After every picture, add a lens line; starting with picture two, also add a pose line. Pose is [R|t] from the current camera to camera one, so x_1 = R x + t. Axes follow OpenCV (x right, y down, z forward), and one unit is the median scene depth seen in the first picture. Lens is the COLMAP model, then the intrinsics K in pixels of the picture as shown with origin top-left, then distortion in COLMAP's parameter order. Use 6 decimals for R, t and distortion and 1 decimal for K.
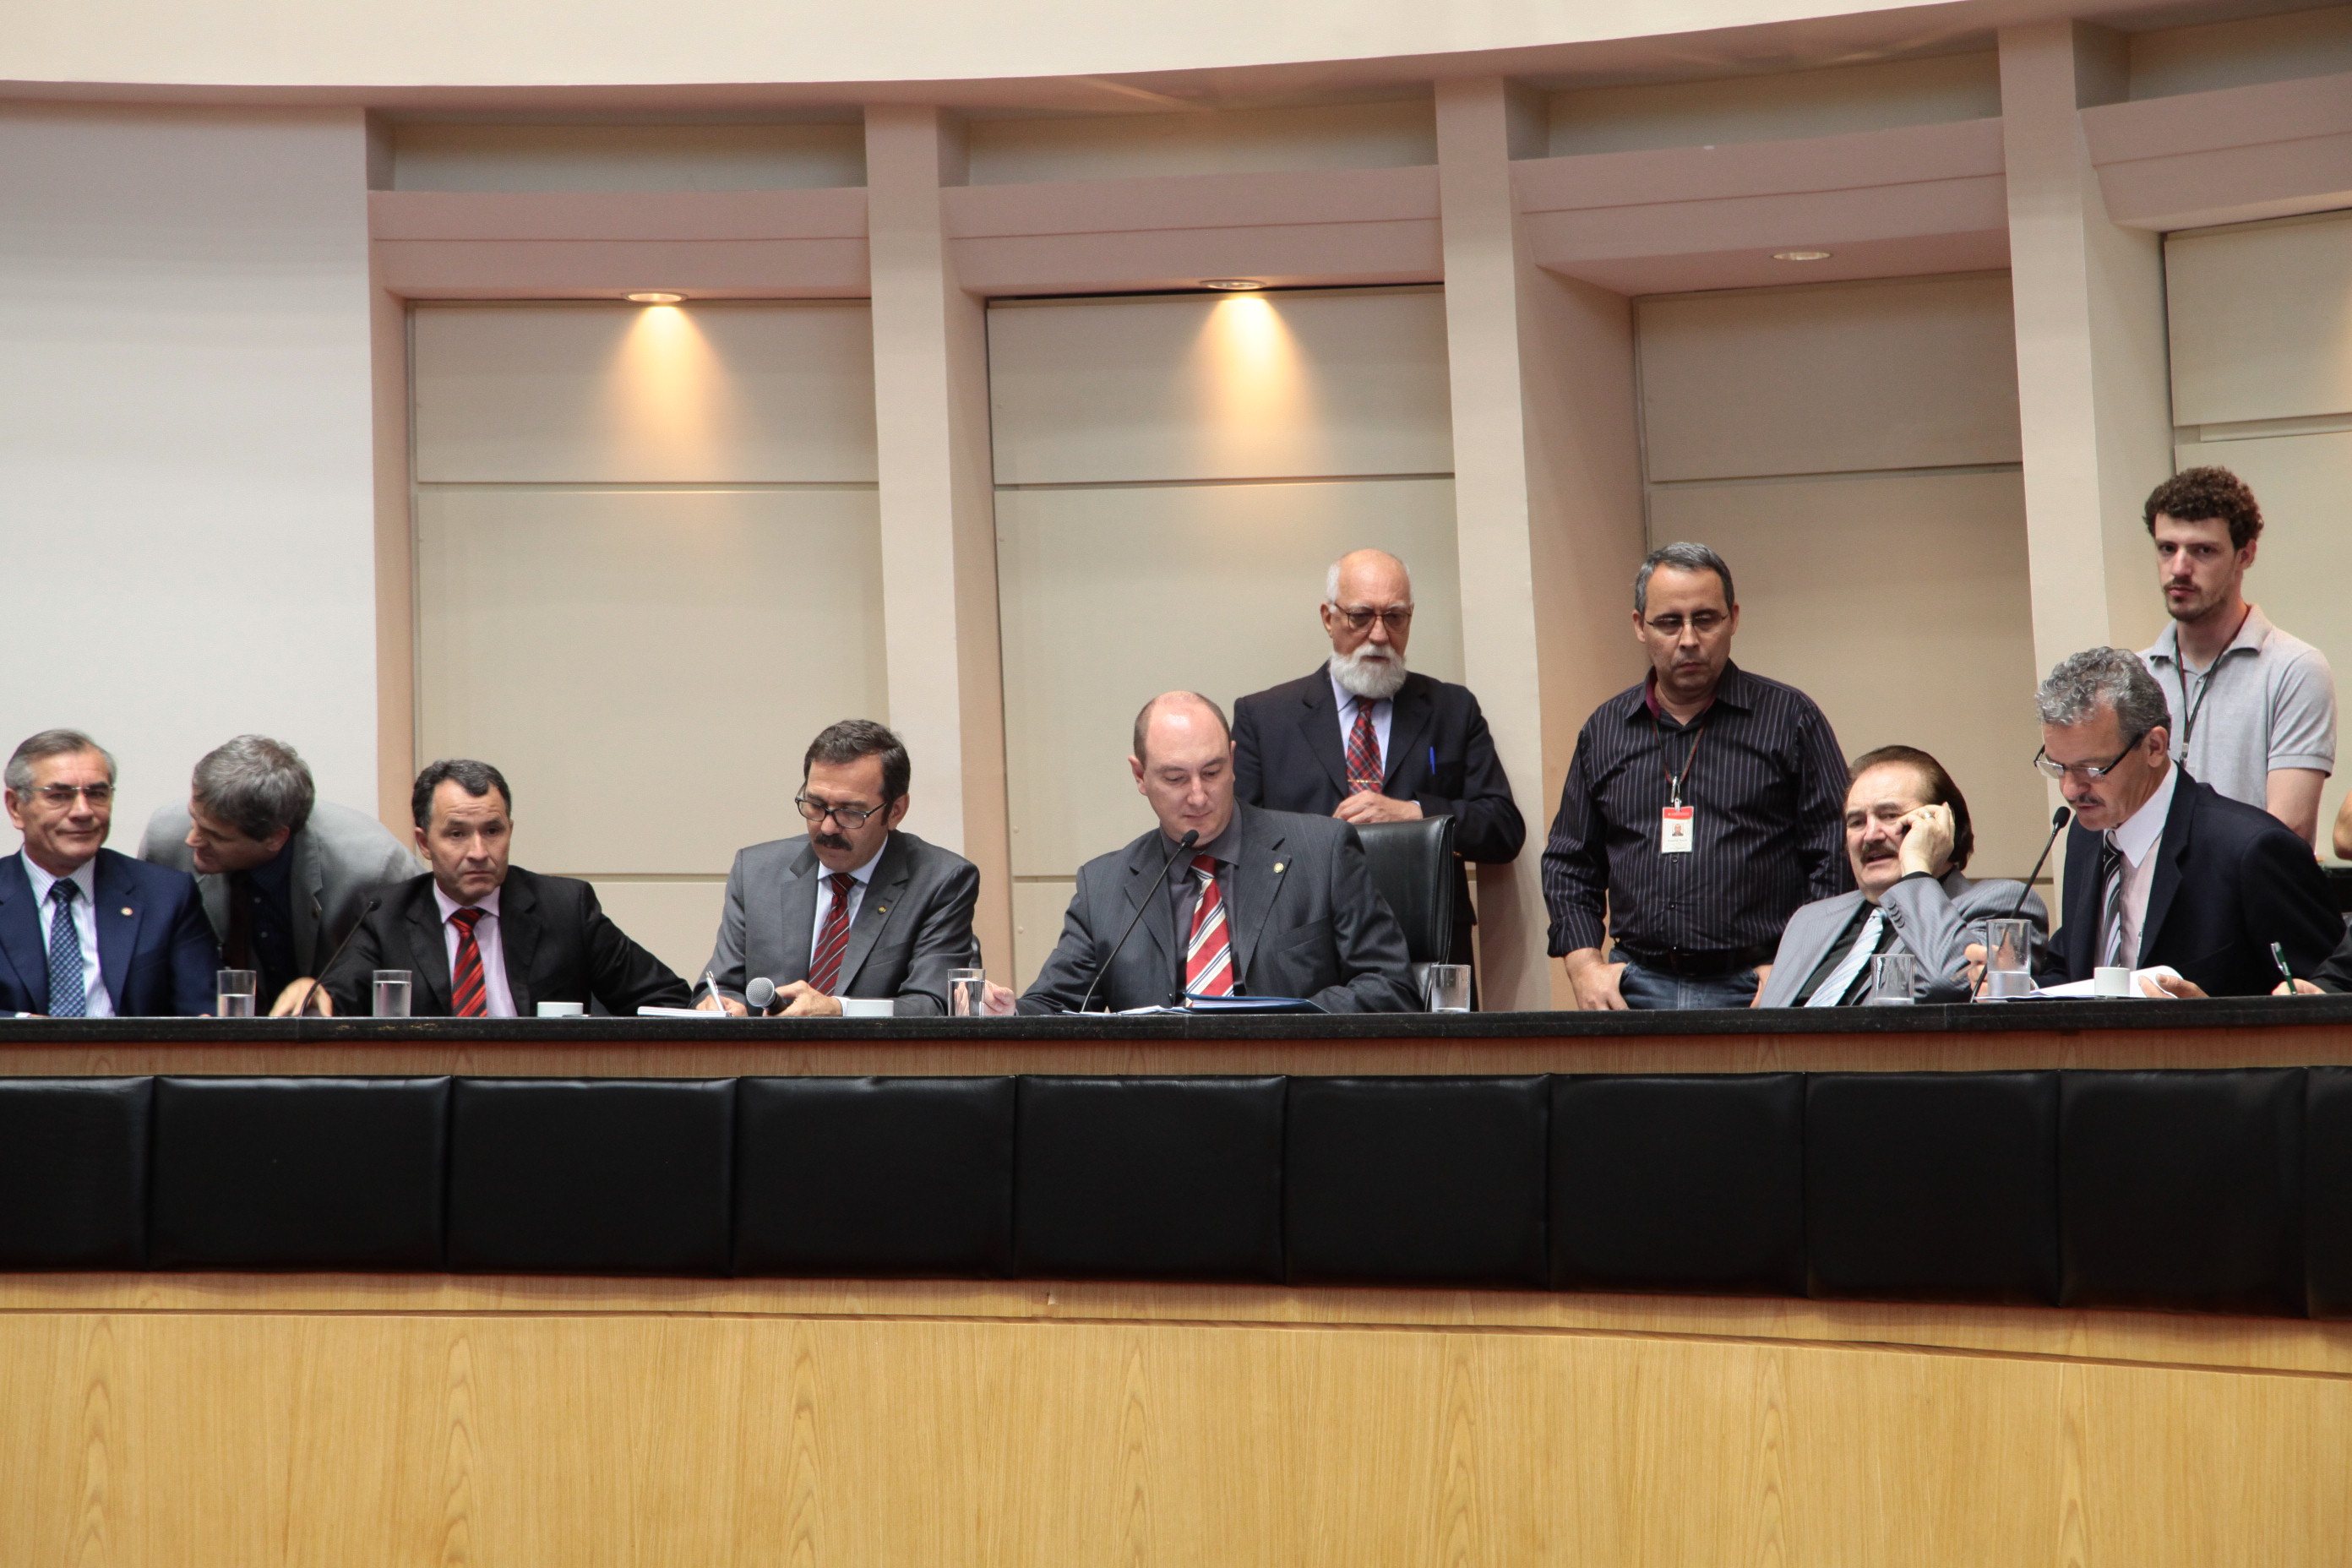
lens RADIAL K [[6729.2, 0, 1176.0], [0, 6729.2, 784.0], [0, 0, 1]] dist [0.753572, -0.437695]
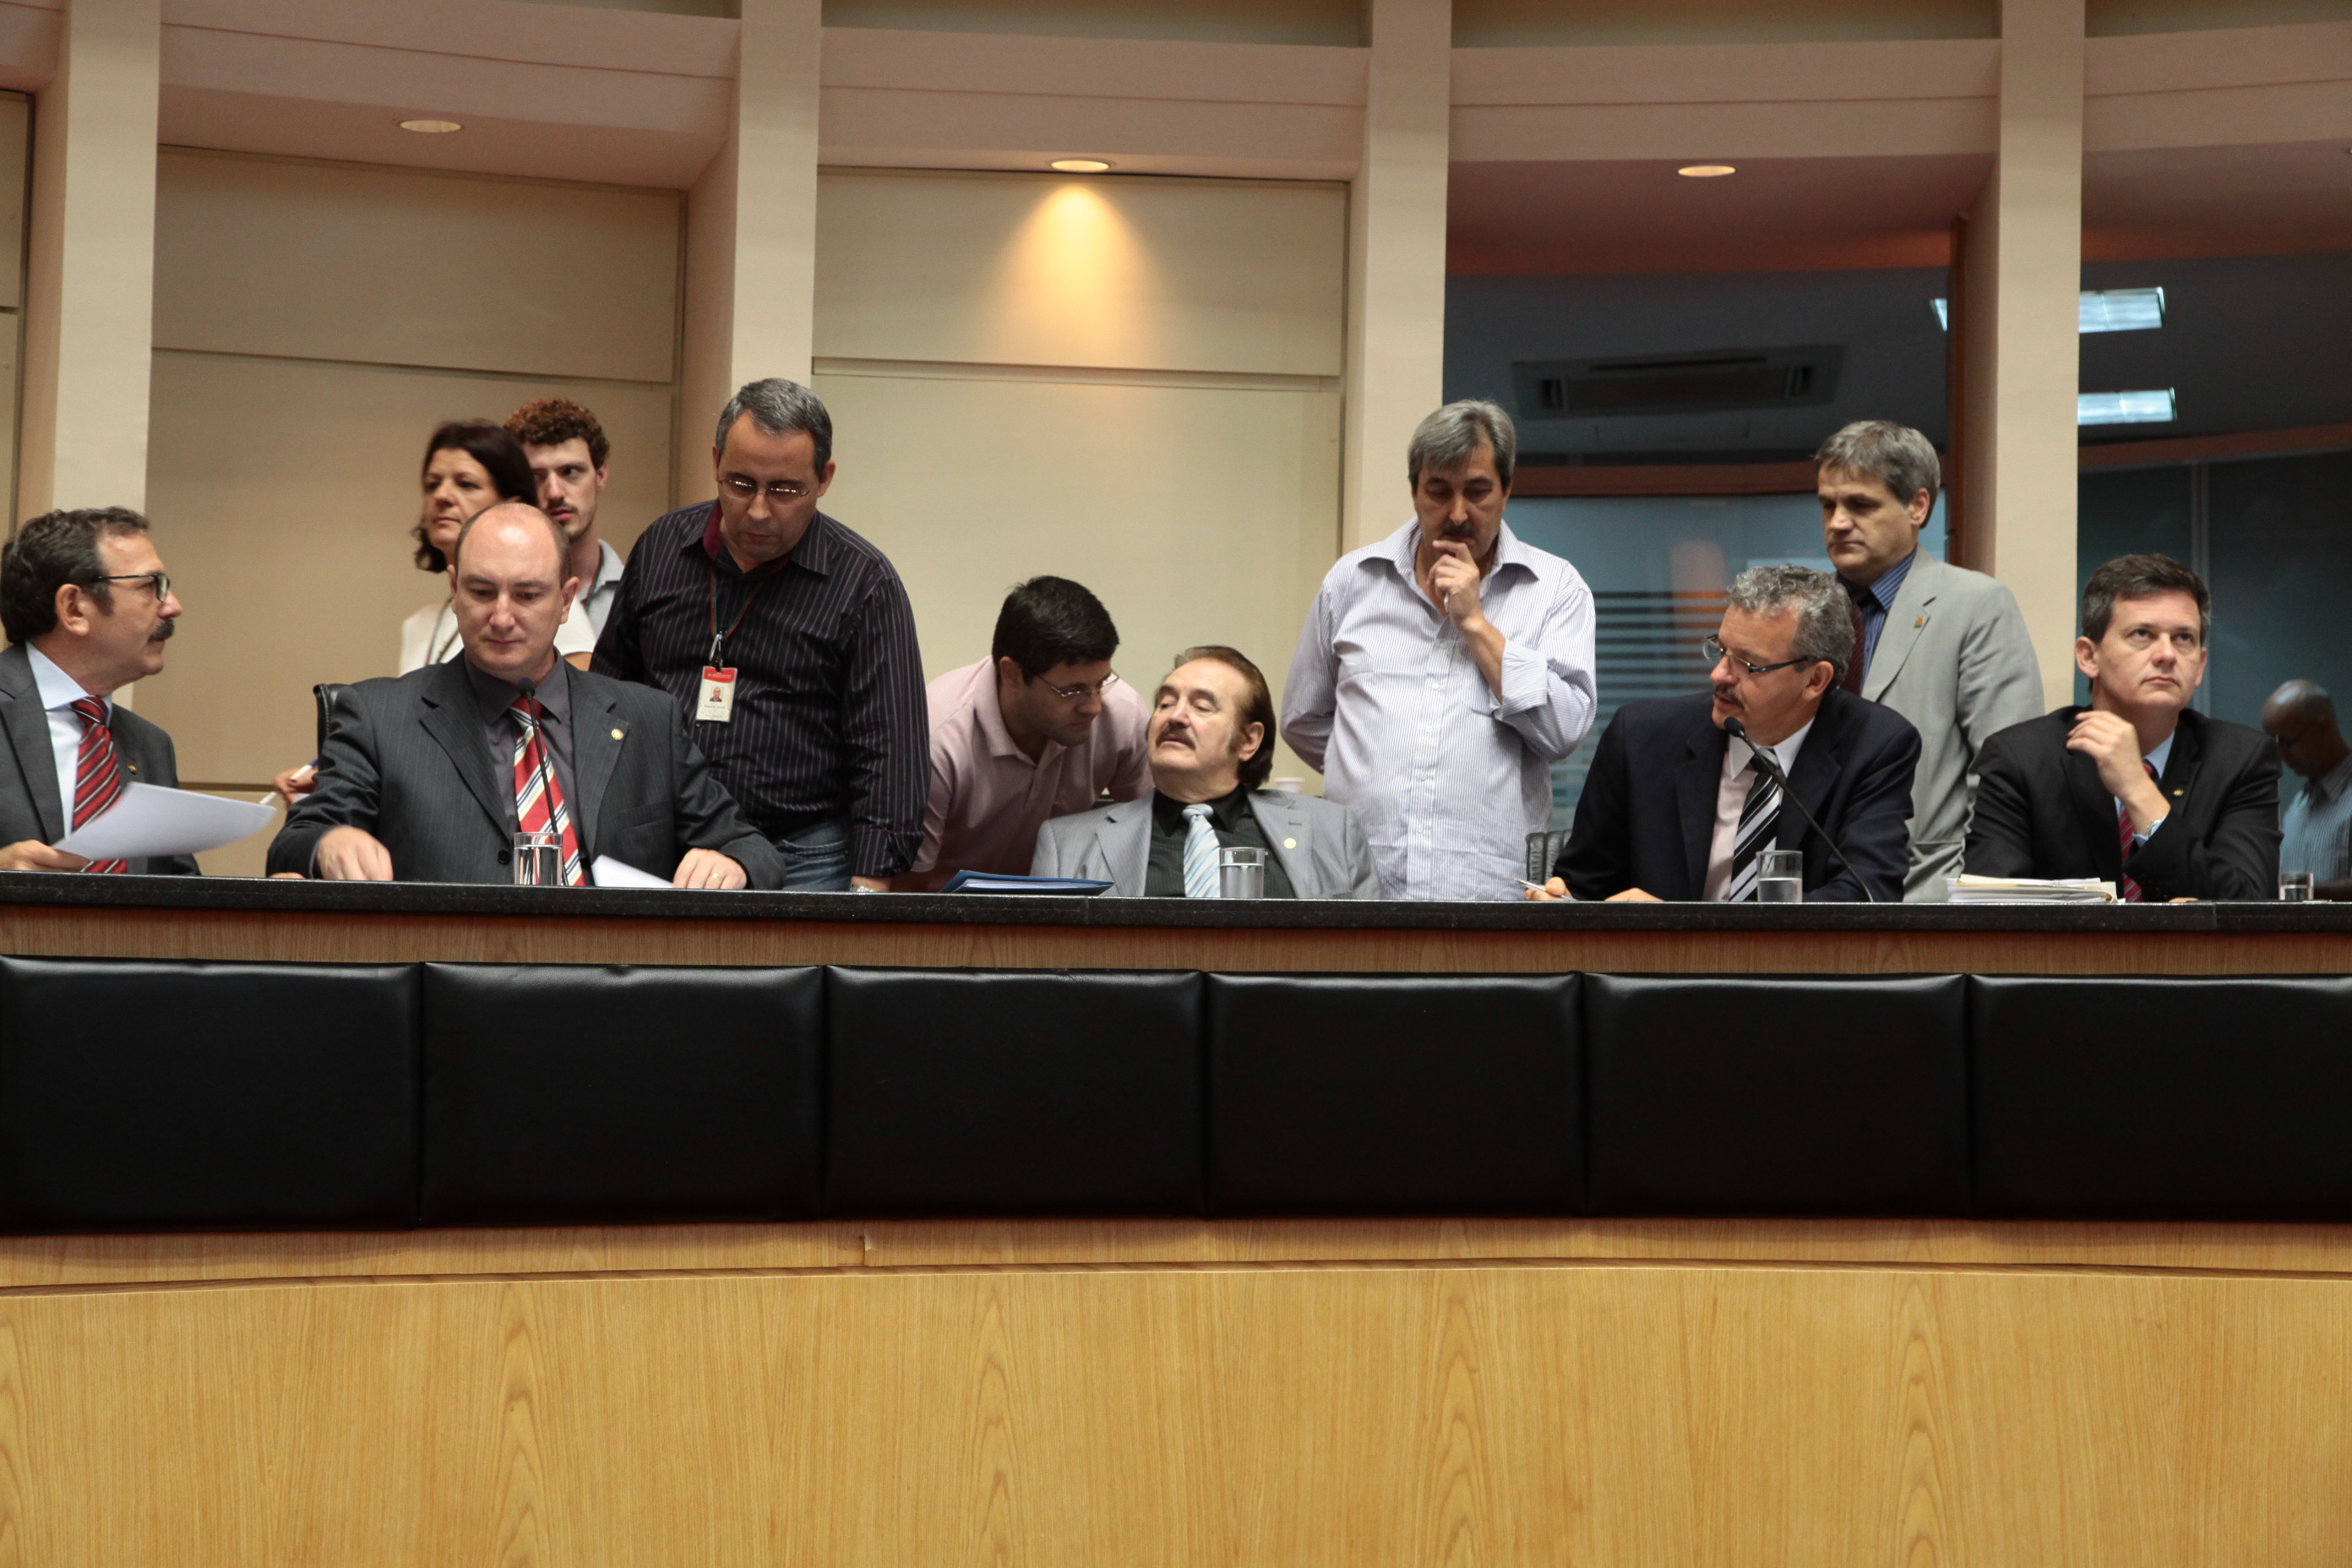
lens RADIAL K [[4690.8, 0, 1176.0], [0, 4690.8, 784.0], [0, 0, 1]] dist [0.280709, 0.207548]
pose [[0.632431, 0.042428, 0.773454, -0.431302], [-0.042269, 0.998901, -0.020233, 0.031418], [-0.773463, -0.019898, 0.633529, 0.618768]]
